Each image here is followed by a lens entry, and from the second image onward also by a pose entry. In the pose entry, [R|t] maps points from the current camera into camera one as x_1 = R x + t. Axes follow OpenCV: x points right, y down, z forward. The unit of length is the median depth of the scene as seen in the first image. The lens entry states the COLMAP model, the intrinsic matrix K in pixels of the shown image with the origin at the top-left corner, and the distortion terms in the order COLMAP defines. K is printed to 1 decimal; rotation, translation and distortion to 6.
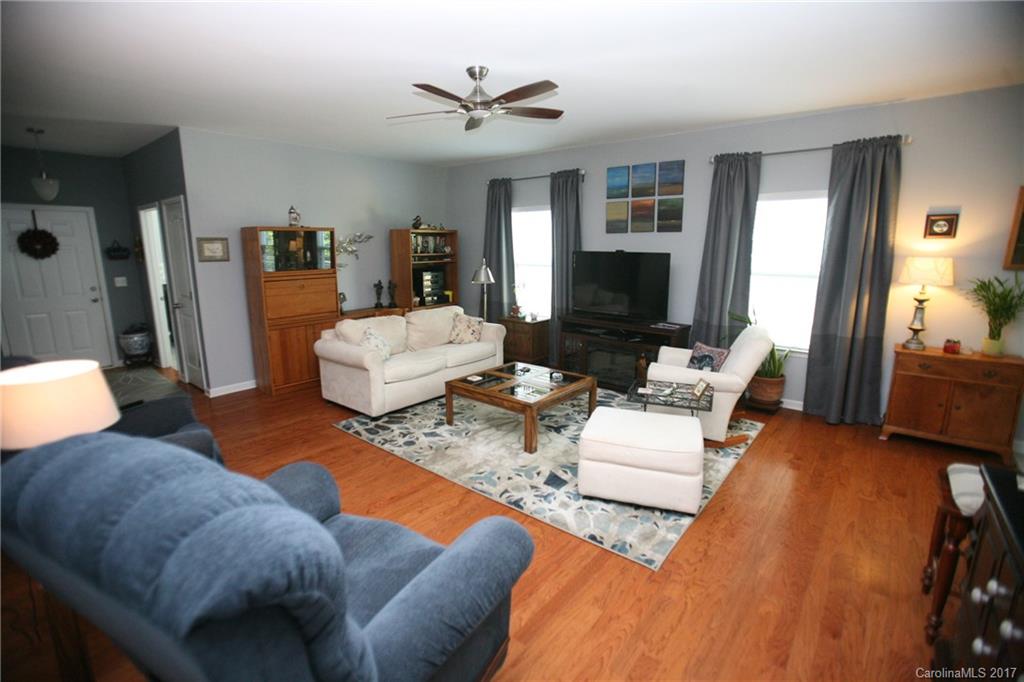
lens RADIAL K [[477.8, 0, 512.2], [0, 477.8, 337.9], [0, 0, 1]] dist [-0.068145, 0.031175]
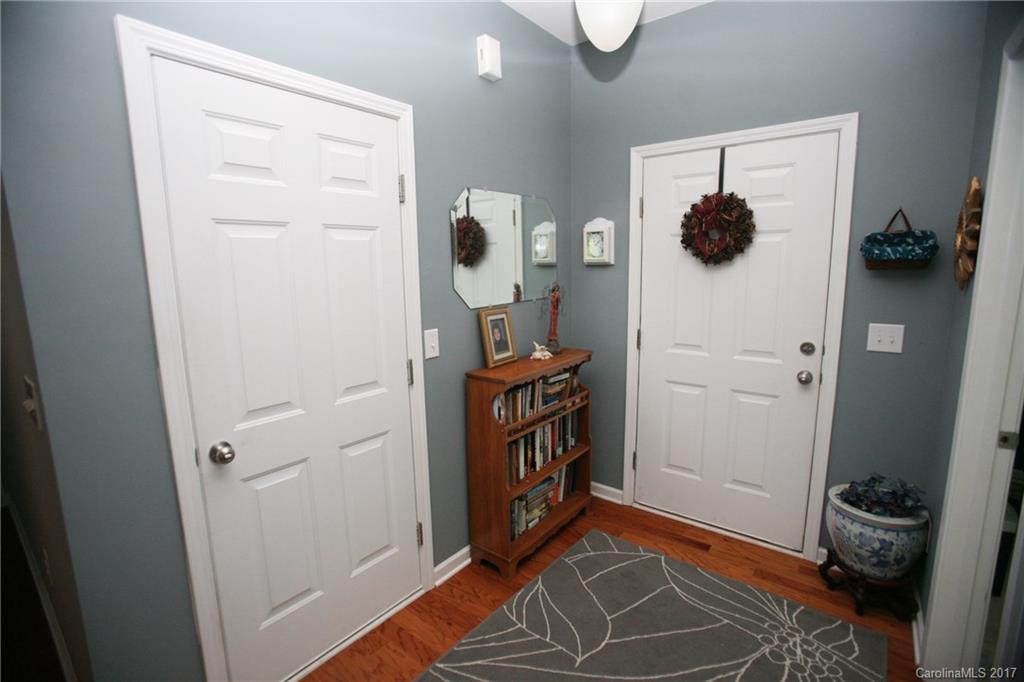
lens RADIAL K [[477.8, 0, 512.2], [0, 477.8, 337.9], [0, 0, 1]] dist [-0.068145, 0.031175]
pose [[0.031459, 0.157576, -0.987006, -0.298331], [-0.168177, 0.974250, 0.150179, -0.070526], [0.985255, 0.161267, 0.057150, 0.404563]]
